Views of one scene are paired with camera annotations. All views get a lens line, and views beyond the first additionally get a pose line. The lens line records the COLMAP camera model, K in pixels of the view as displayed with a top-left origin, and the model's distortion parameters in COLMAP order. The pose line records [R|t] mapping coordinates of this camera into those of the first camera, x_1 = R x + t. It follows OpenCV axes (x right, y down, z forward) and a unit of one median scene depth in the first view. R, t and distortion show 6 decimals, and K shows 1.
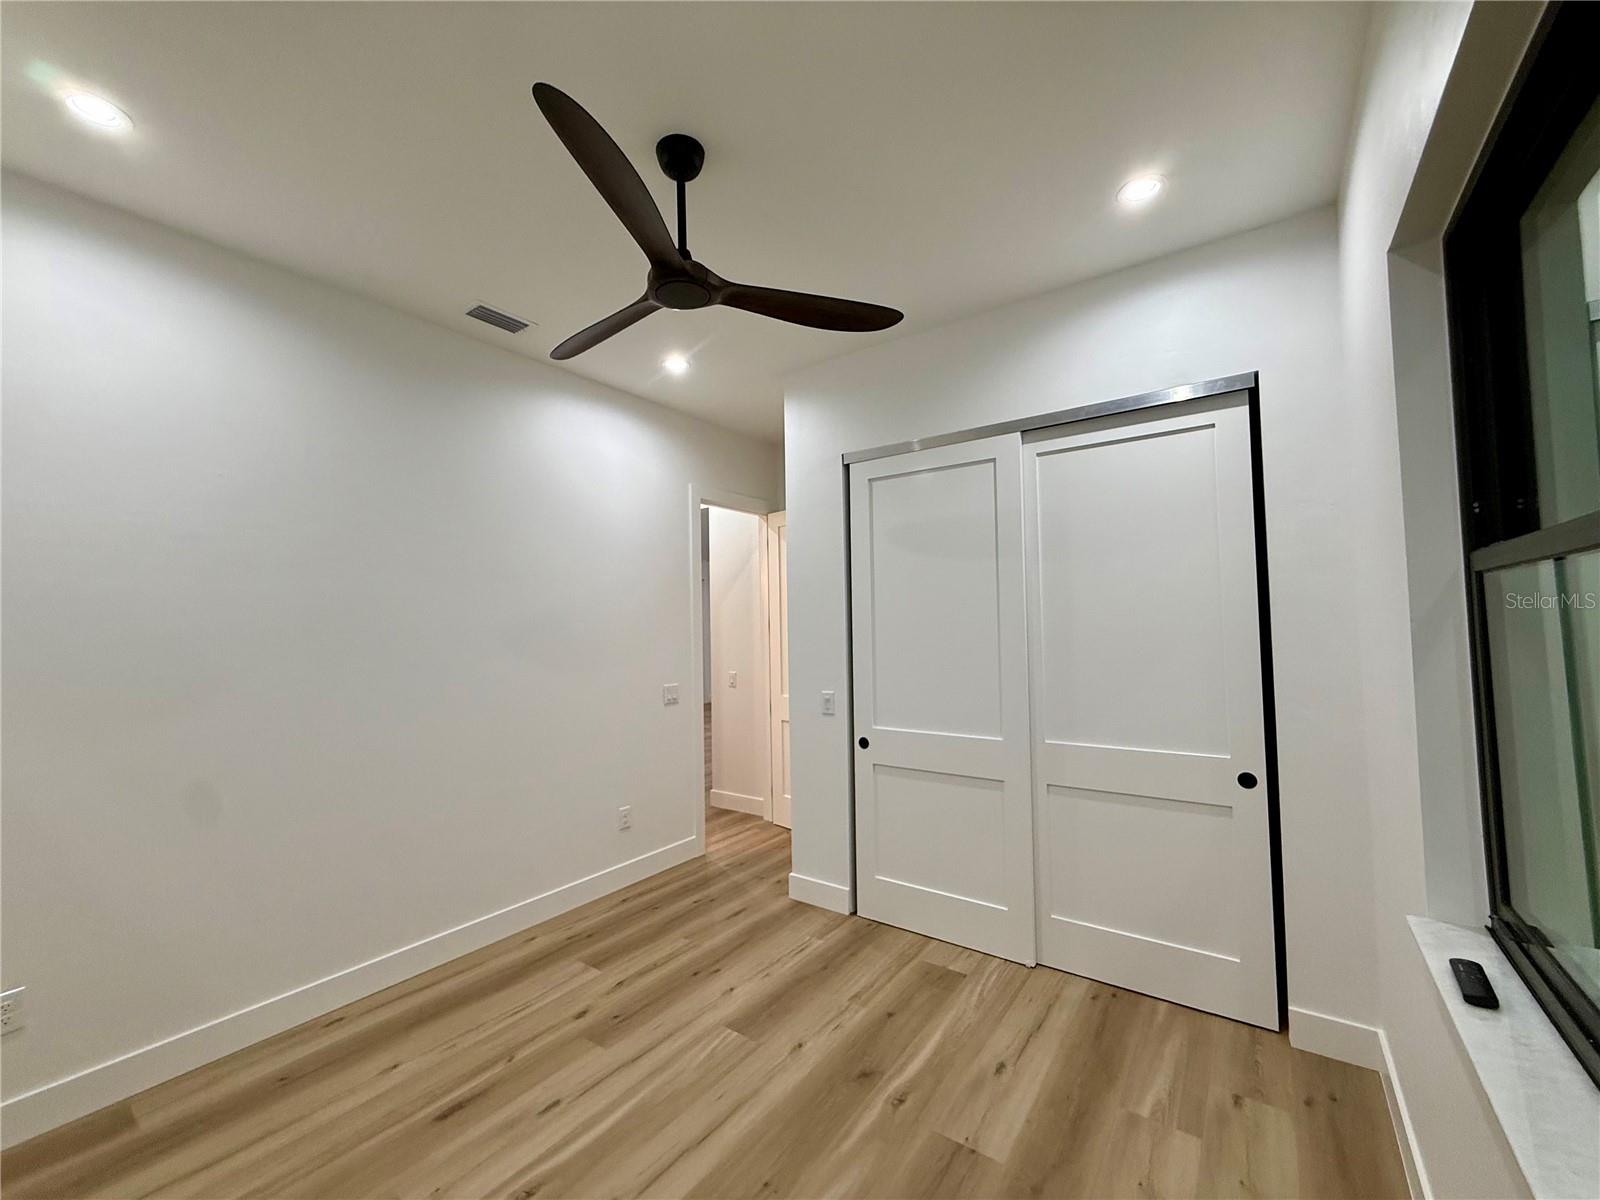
lens RADIAL K [[638.0, 0, 794.7], [0, 638.0, 600.4], [0, 0, 1]] dist [0.000168, 0.000428]
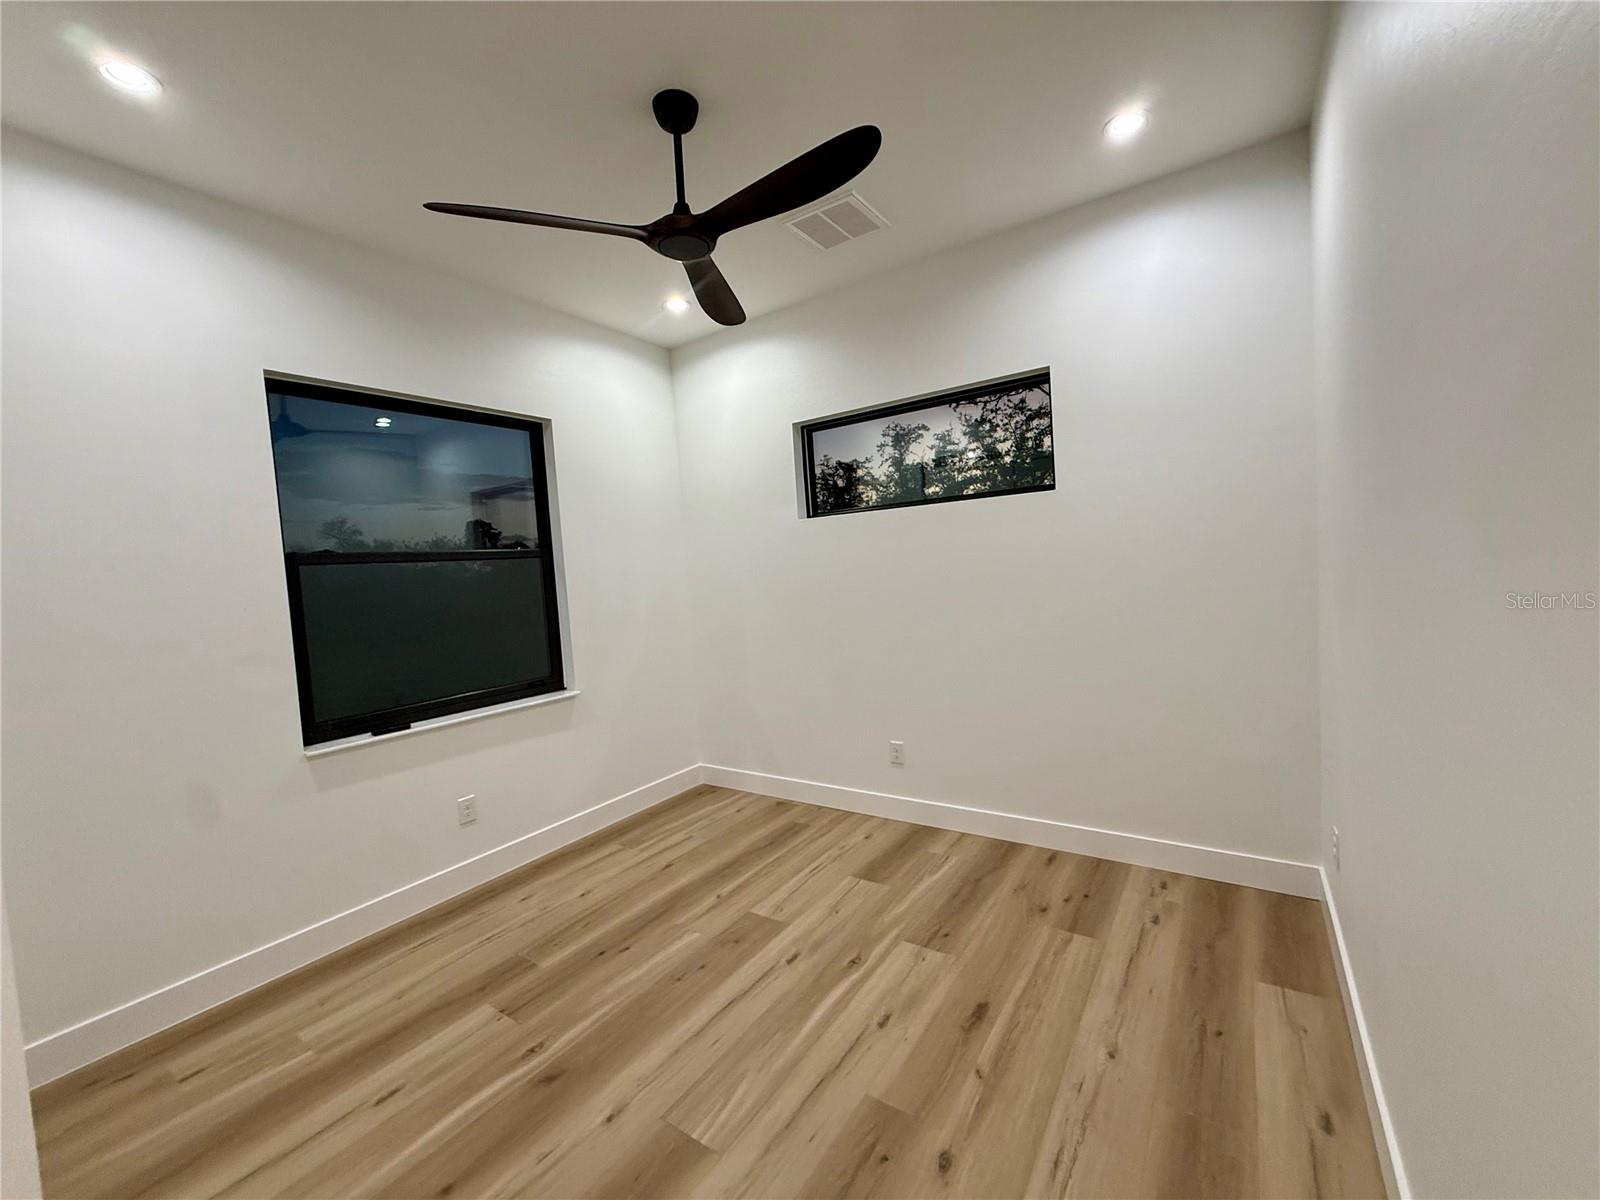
lens RADIAL K [[638.0, 0, 794.7], [0, 638.0, 600.4], [0, 0, 1]] dist [0.000168, 0.000428]
pose [[-0.996654, 0.079101, -0.020579, -0.256043], [0.078916, 0.996834, 0.009660, 0.106197], [0.021278, 0.008003, -0.999742, 1.869550]]
